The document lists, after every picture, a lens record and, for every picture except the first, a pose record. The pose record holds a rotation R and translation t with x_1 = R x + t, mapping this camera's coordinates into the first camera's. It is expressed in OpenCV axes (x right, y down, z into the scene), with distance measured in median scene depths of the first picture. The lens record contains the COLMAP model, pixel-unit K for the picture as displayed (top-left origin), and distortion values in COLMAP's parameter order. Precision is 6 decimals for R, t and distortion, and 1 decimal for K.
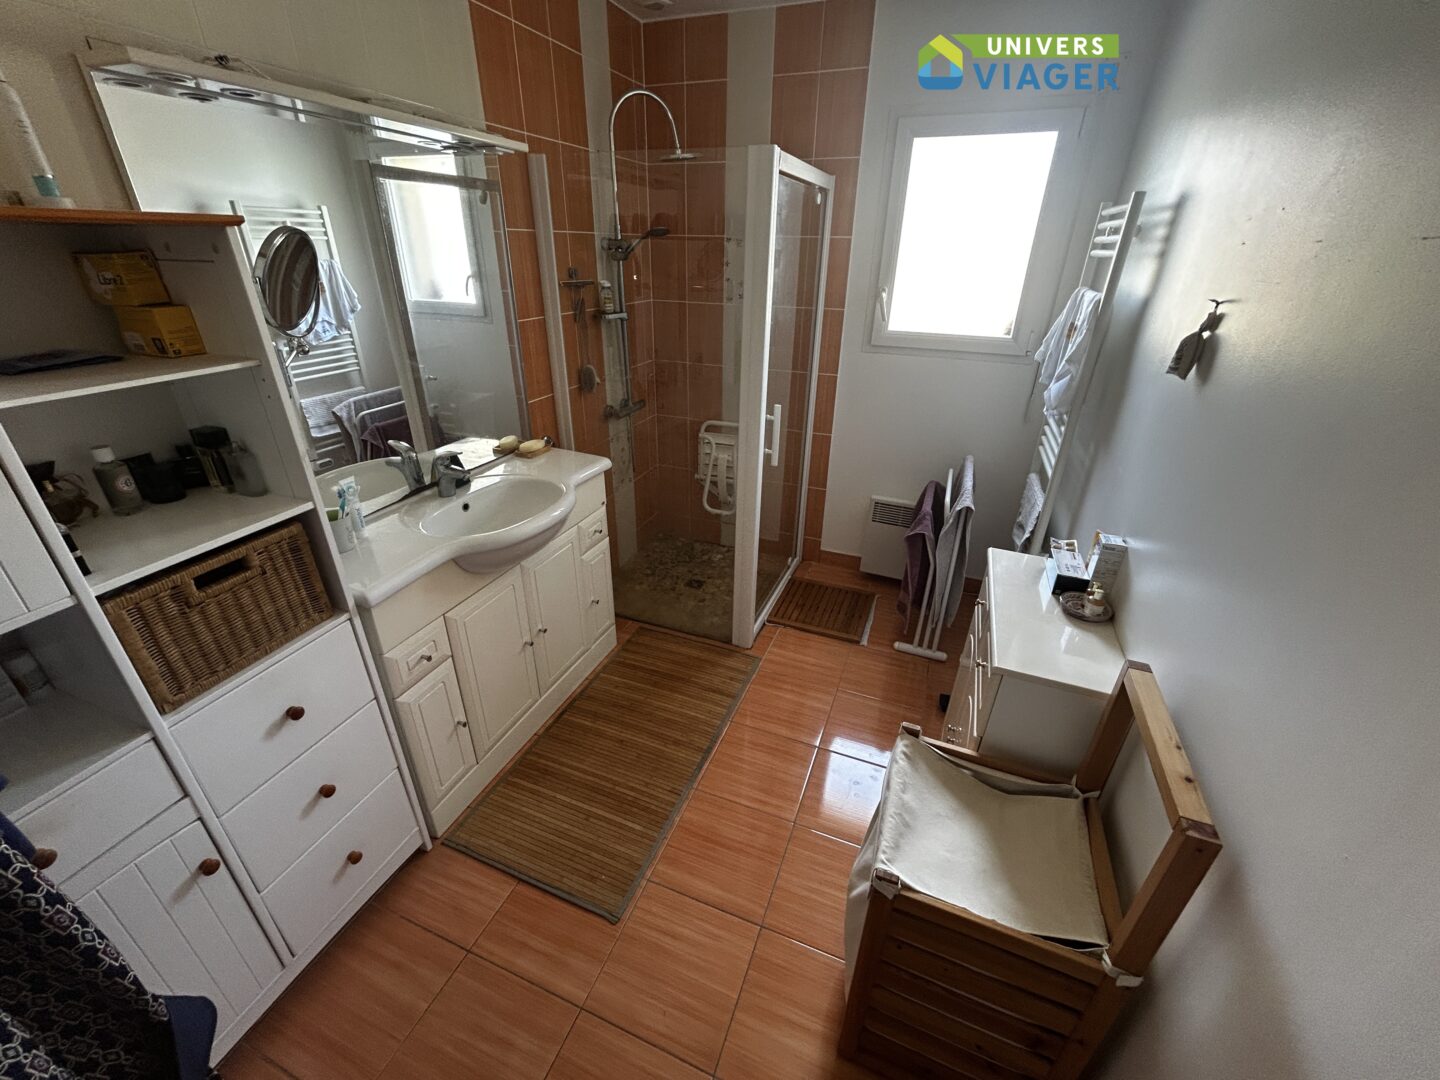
lens RADIAL K [[582.3, 0, 717.1], [0, 582.3, 538.1], [0, 0, 1]] dist [-0.001792, 0.000650]
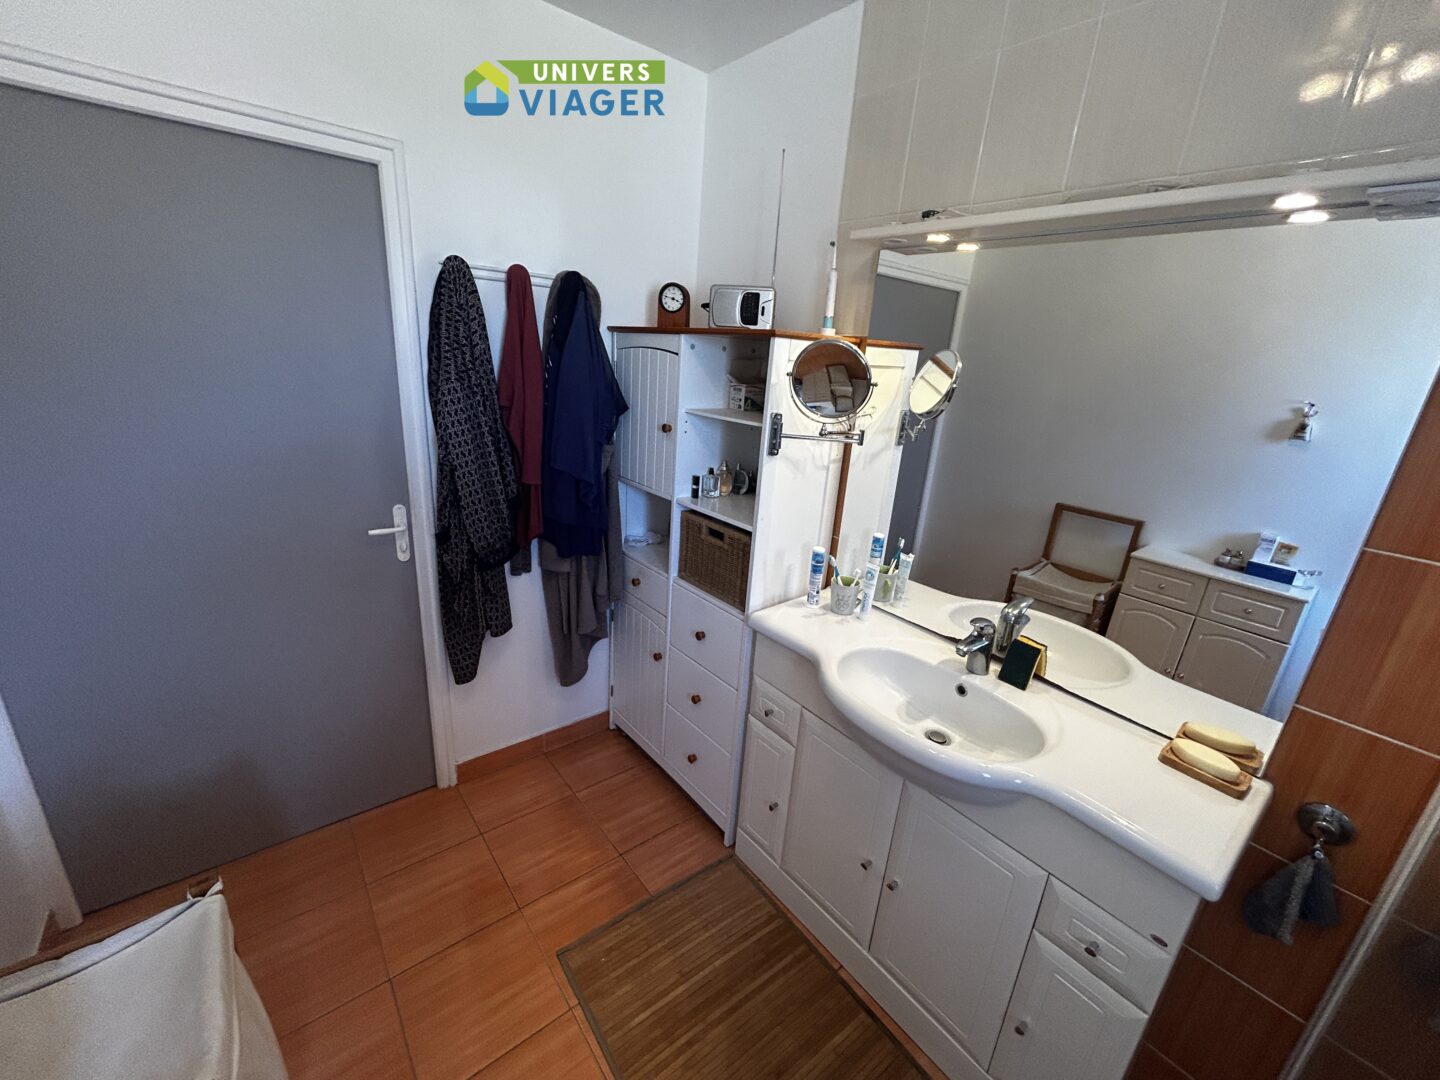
lens RADIAL K [[582.3, 0, 715.1], [0, 582.3, 543.6], [0, 0, 1]] dist [-0.001792, 0.000650]
pose [[-0.496623, 0.220300, -0.839544, 0.401710], [-0.457823, 0.755269, 0.469006, -0.512501], [0.737403, 0.617282, -0.274226, 1.085490]]
